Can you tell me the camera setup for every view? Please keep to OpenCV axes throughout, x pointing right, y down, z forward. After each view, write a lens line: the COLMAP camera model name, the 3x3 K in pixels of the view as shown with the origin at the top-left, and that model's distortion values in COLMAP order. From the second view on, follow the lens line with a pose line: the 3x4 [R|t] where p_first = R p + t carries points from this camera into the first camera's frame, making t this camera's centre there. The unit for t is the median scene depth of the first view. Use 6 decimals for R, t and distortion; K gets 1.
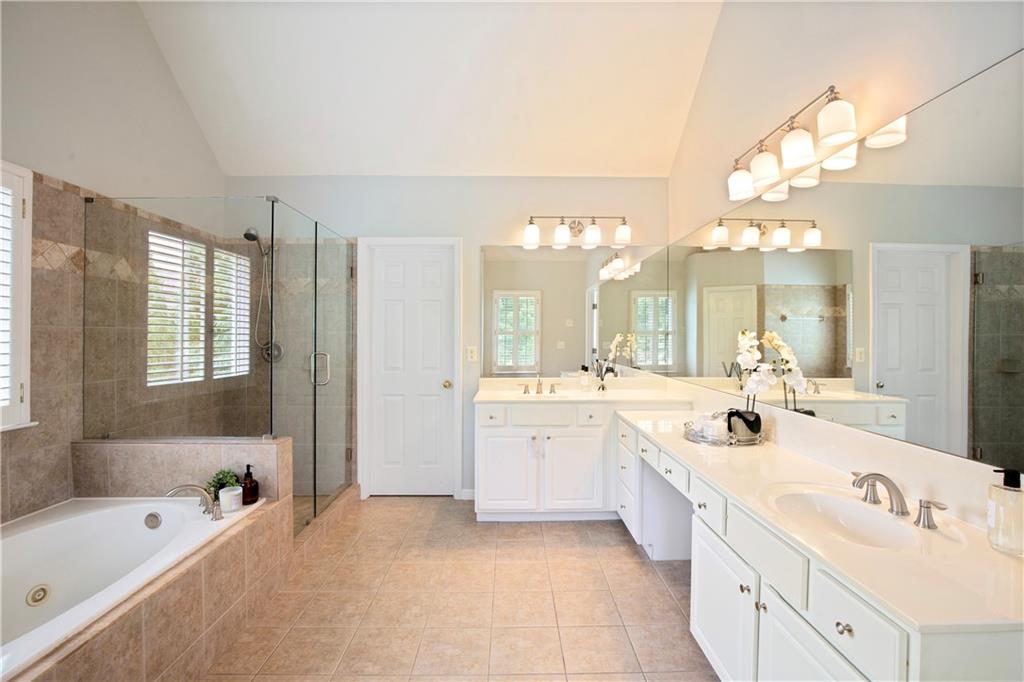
lens RADIAL K [[468.3, 0, 512.0], [0, 468.3, 341.0], [0, 0, 1]] dist [-0.041407, 0.009971]
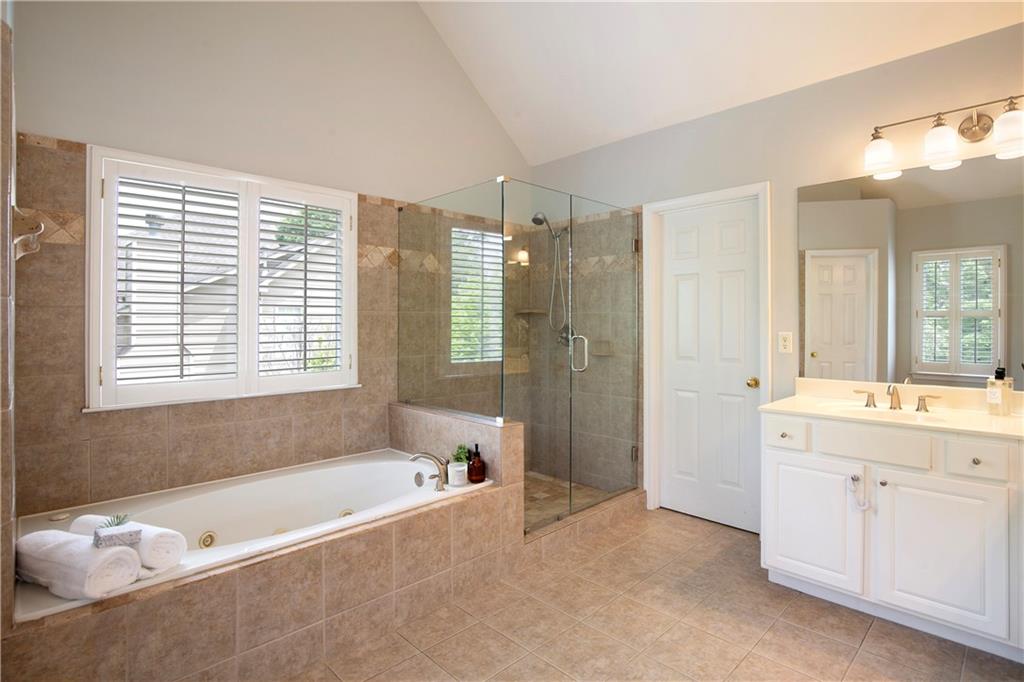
lens RADIAL K [[508.8, 0, 514.1], [0, 508.8, 322.3], [0, 0, 1]] dist [-0.018190, -0.000054]
pose [[0.695266, -0.002375, -0.718749, 0.249282], [-0.004222, 0.999964, -0.007388, 0.006161], [0.718740, 0.008171, 0.695231, 0.234825]]
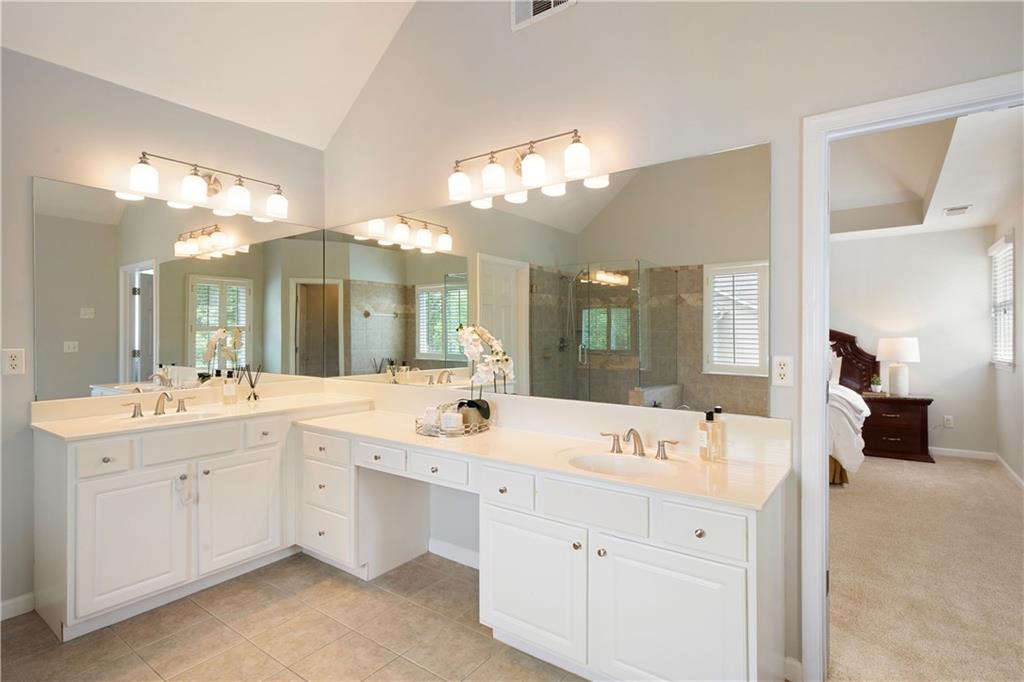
lens RADIAL K [[512.0, 0, 515.0], [0, 512.0, 336.4], [0, 0, 1]] dist [0.001996, 0.000075]
pose [[0.595251, -0.008236, 0.803497, -0.314261], [0.011228, 0.999935, 0.001931, 0.002573], [-0.803461, 0.007872, 0.595305, 0.175579]]
